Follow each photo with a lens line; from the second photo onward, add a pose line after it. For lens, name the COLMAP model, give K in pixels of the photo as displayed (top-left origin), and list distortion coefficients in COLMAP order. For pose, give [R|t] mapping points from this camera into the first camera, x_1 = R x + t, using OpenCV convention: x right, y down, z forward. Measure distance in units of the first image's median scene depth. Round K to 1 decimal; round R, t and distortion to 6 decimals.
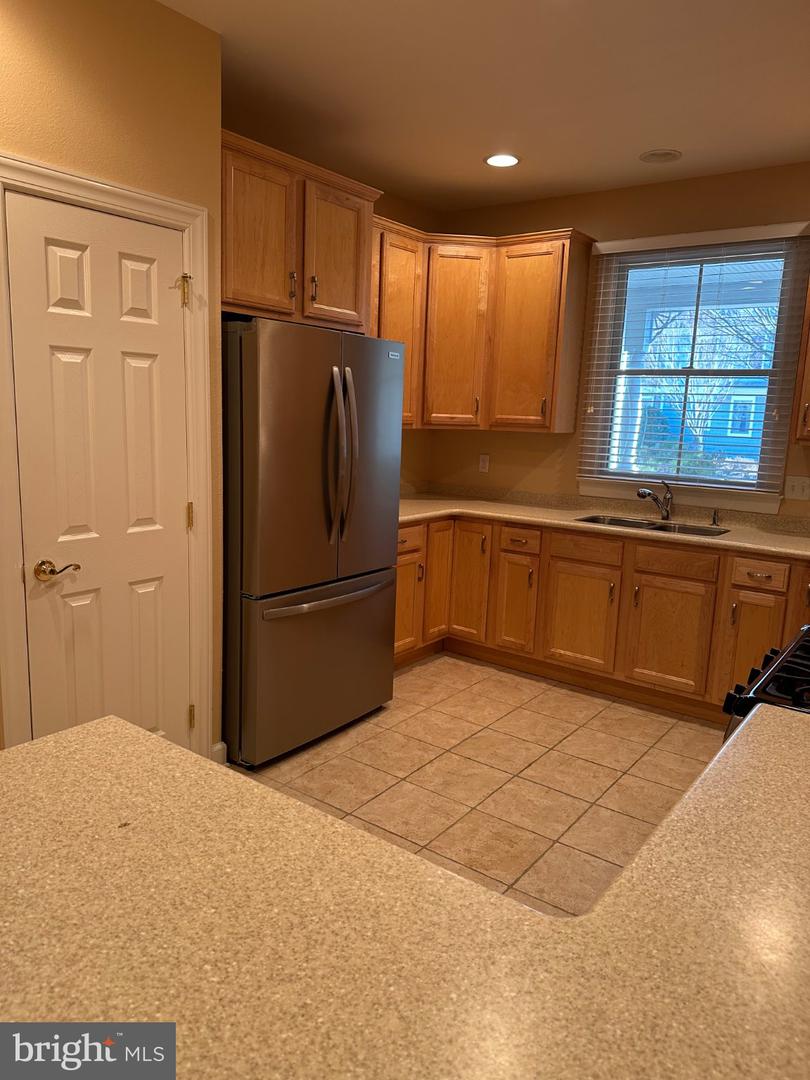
lens RADIAL K [[753.3, 0, 402.8], [0, 753.3, 538.4], [0, 0, 1]] dist [0.029712, -0.009403]
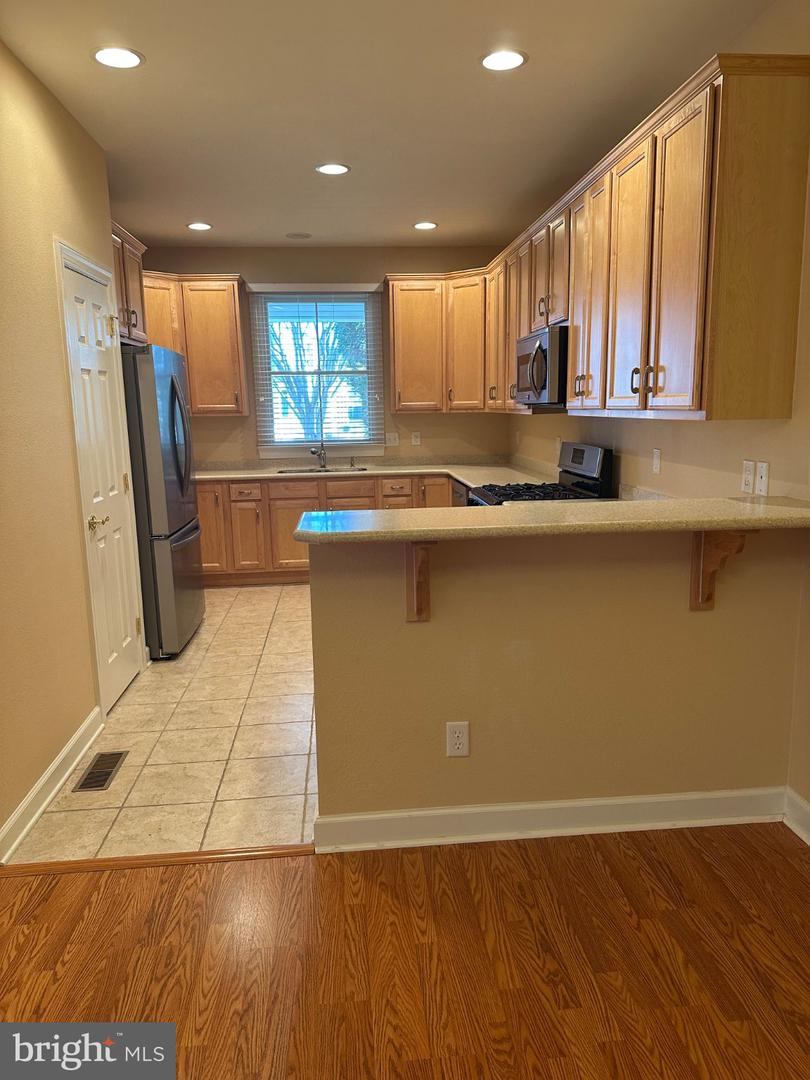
lens RADIAL K [[753.3, 0, 408.3], [0, 753.3, 541.5], [0, 0, 1]] dist [0.029712, -0.009403]
pose [[0.748814, -0.170414, 0.640498, -0.542724], [0.160502, 0.984241, 0.074226, 0.038386], [-0.643053, 0.047220, 0.764365, -0.287933]]
